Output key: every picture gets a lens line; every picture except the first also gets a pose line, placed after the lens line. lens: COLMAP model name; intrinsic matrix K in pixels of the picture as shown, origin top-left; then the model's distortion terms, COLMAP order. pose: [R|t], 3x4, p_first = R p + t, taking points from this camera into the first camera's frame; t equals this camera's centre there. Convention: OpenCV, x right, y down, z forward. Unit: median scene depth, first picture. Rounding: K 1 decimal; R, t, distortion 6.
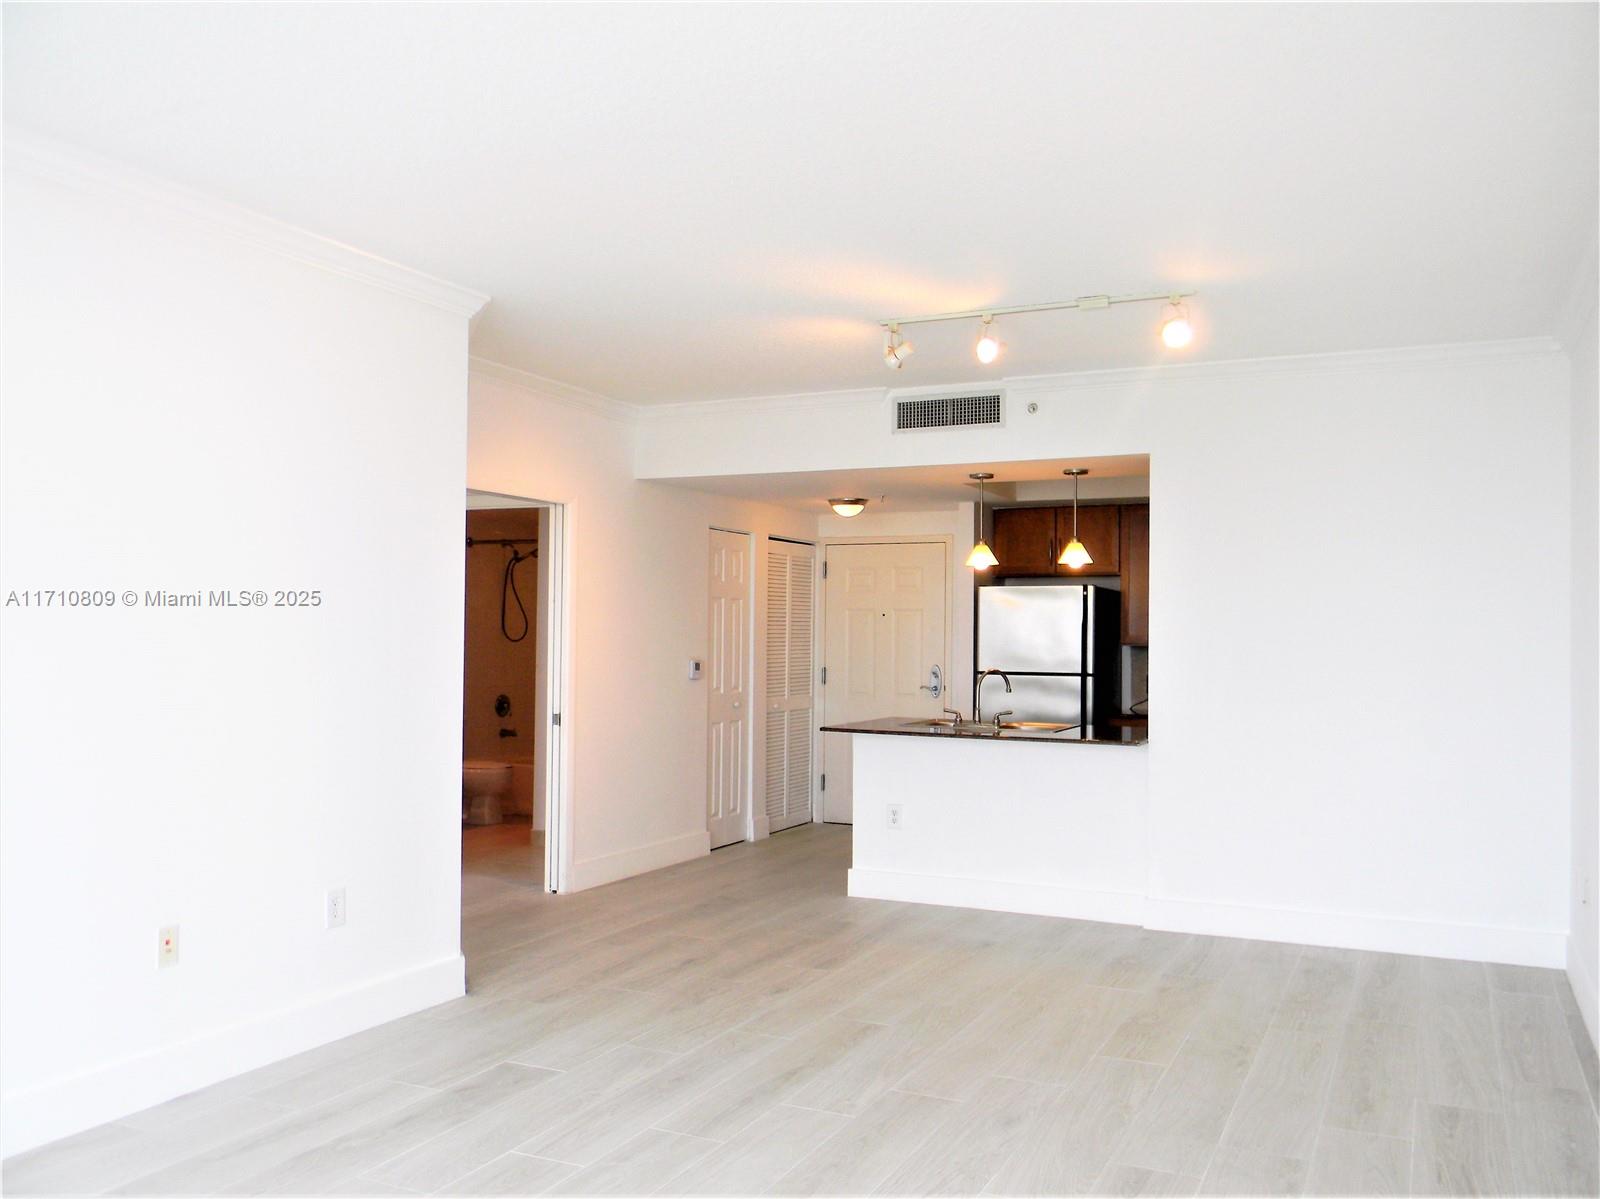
lens RADIAL K [[1319.5, 0, 752.5], [0, 1319.5, 601.0], [0, 0, 1]] dist [0.017533, -0.016192]
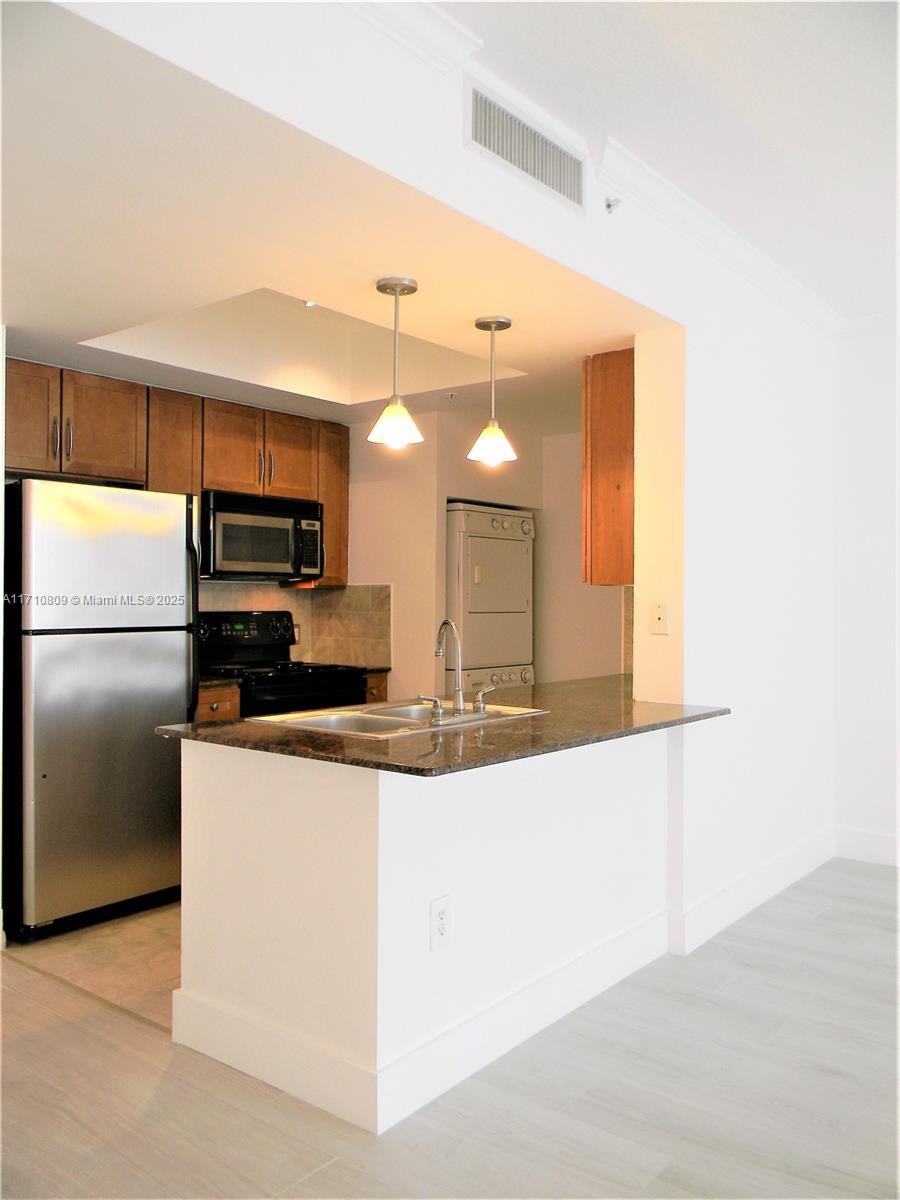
lens RADIAL K [[989.6, 0, 452.5], [0, 989.6, 595.0], [0, 0, 1]] dist [0.017533, -0.016192]
pose [[0.210848, -0.003351, 0.977513, -0.305788], [-0.026661, 0.999602, 0.009178, 0.044286], [-0.977155, -0.027996, 0.210675, 1.108887]]
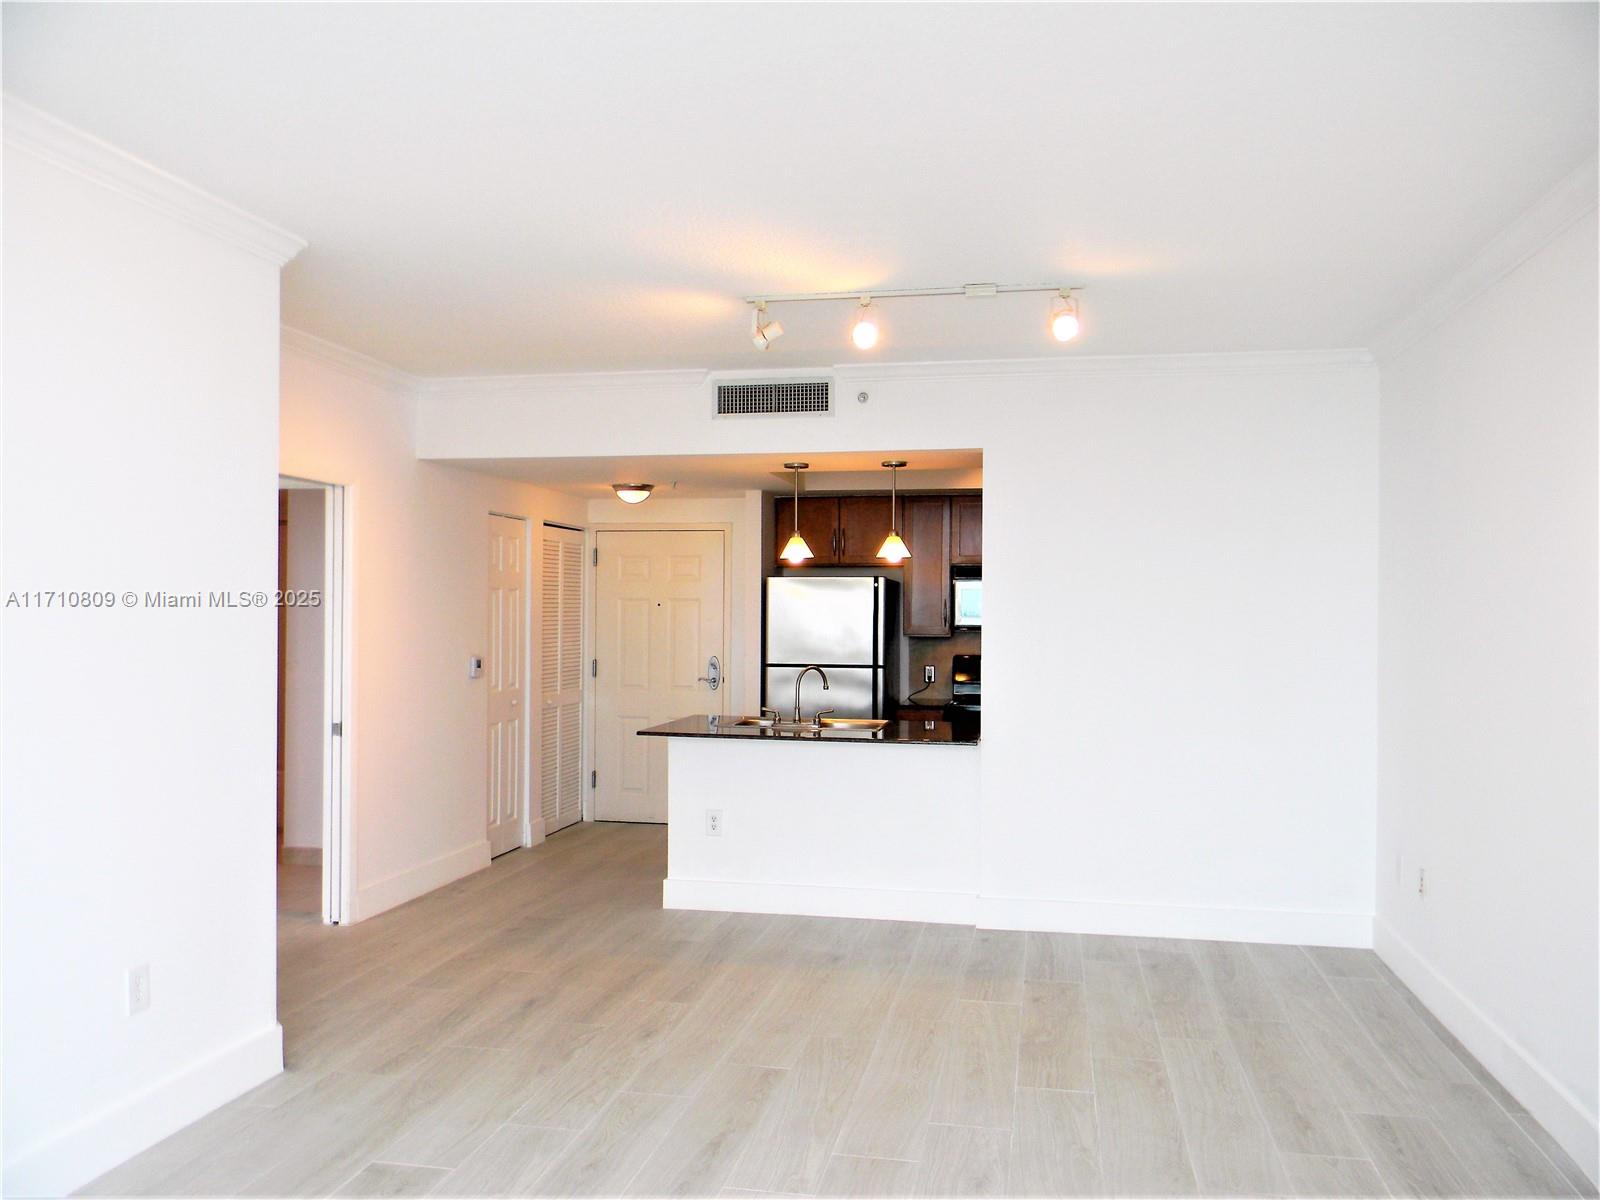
lens RADIAL K [[1319.5, 0, 795.9], [0, 1319.5, 610.2], [0, 0, 1]] dist [0.017533, -0.016192]
pose [[0.969930, -0.001999, 0.243376, -0.071357], [-0.003000, 0.999792, 0.020168, -0.009706], [-0.243366, -0.020291, 0.969722, 0.072168]]
